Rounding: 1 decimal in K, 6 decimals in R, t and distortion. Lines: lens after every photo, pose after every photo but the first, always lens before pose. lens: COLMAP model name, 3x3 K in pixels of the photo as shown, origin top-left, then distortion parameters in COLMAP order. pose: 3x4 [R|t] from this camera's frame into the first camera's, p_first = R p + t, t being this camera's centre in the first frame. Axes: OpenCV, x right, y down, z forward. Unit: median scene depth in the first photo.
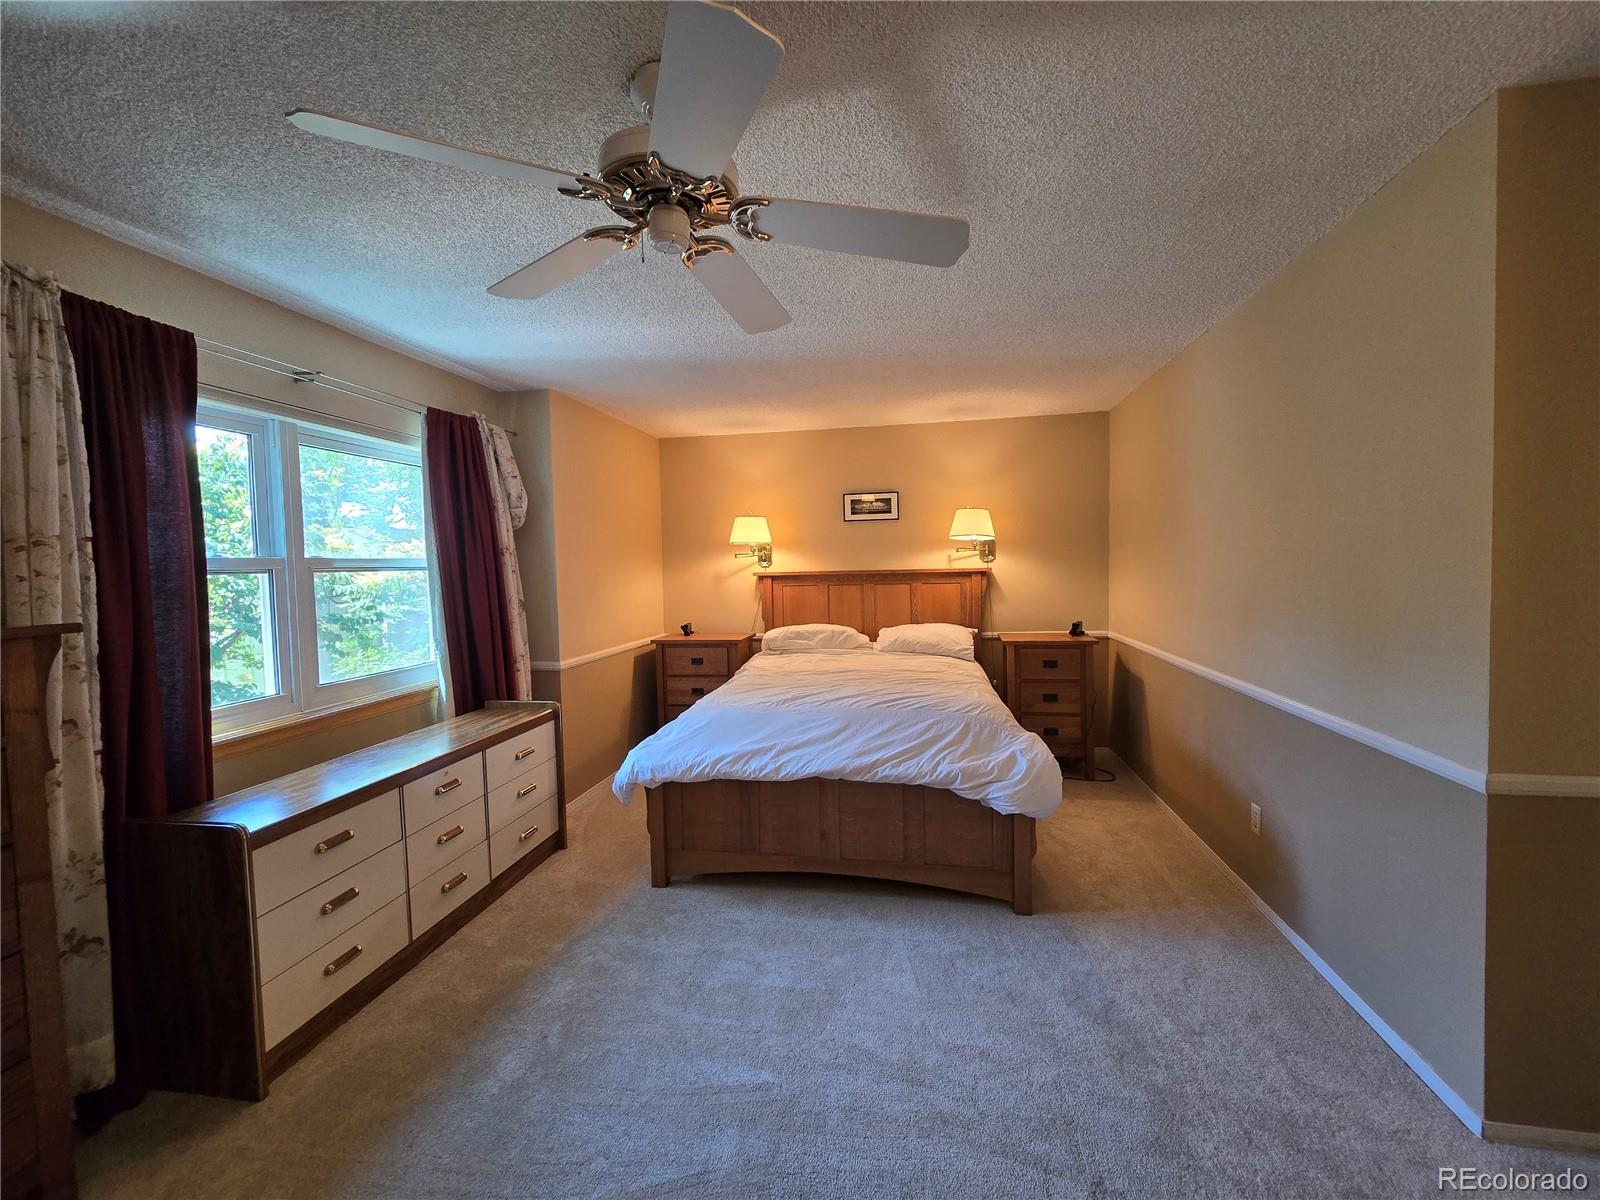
lens RADIAL K [[656.1, 0, 800.7], [0, 656.1, 592.9], [0, 0, 1]] dist [-0.000134, -0.000383]
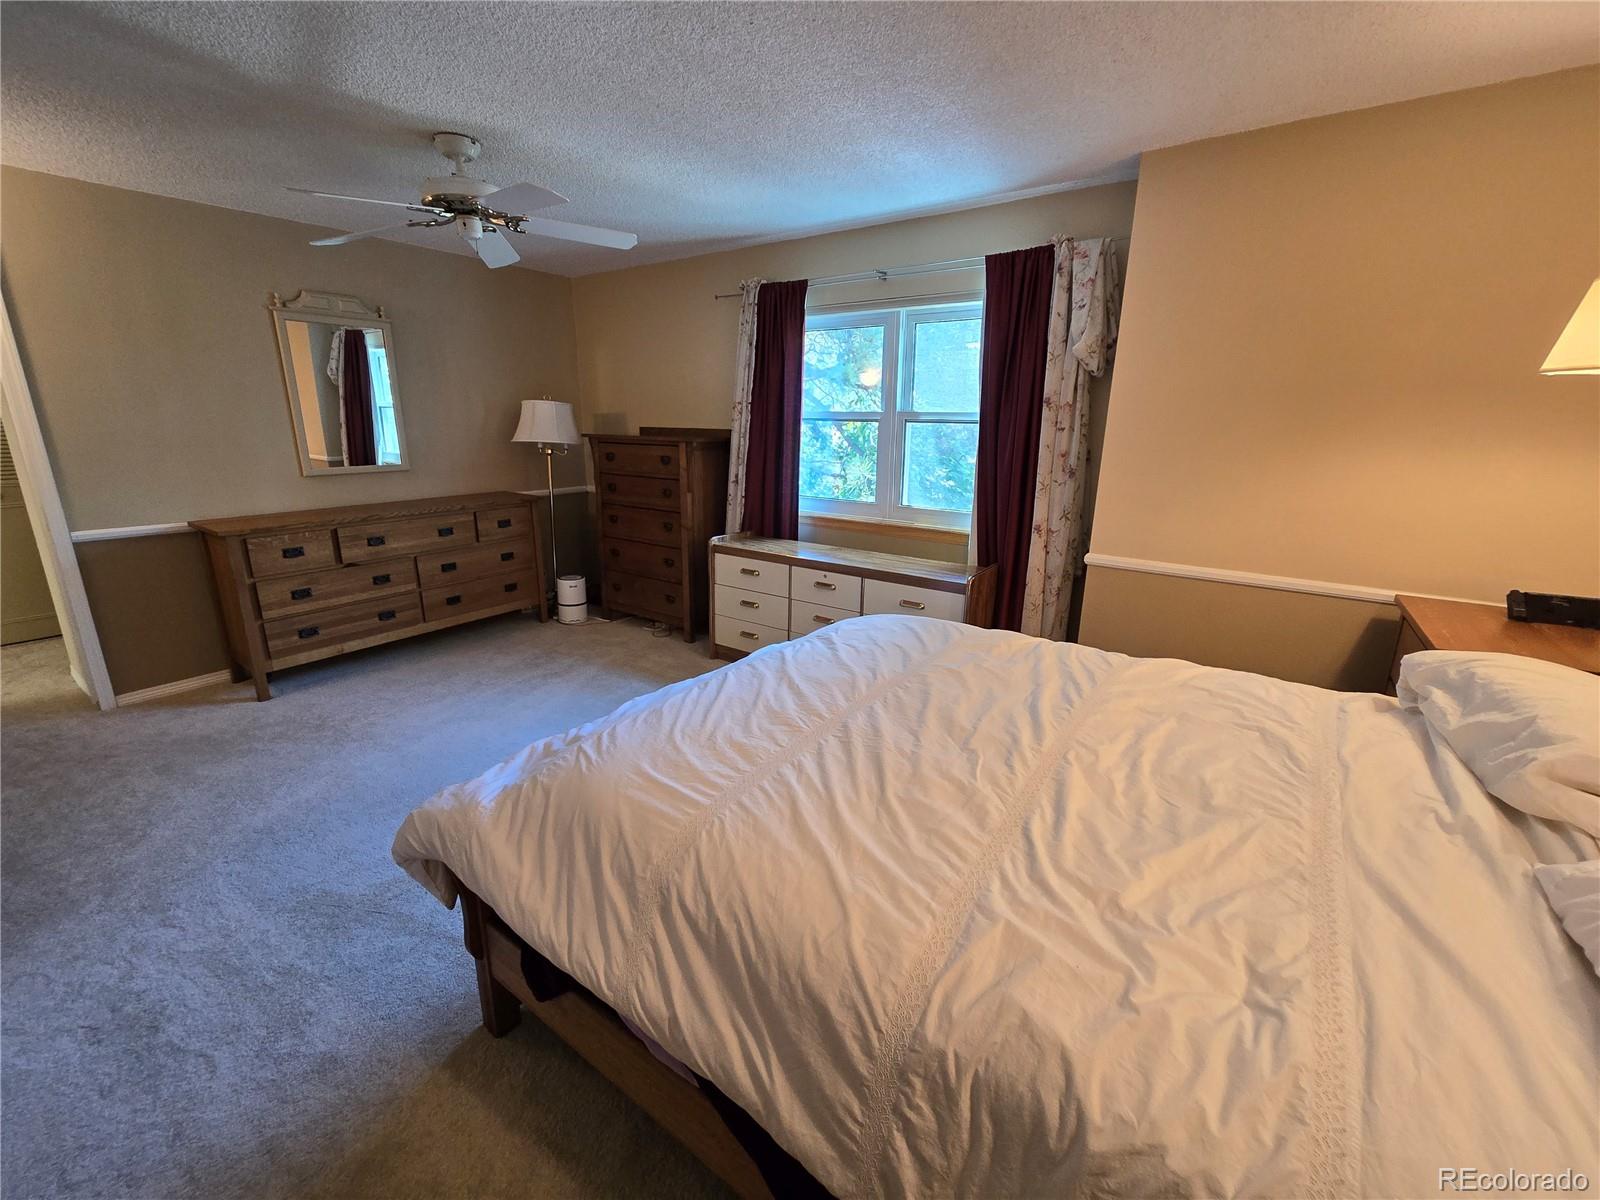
lens RADIAL K [[656.1, 0, 797.0], [0, 656.1, 596.9], [0, 0, 1]] dist [-0.000134, -0.000383]
pose [[-0.413436, 0.265100, -0.871087, 0.642290], [-0.042849, 0.949954, 0.309438, -0.098605], [0.909524, 0.165258, -0.381386, 1.368865]]
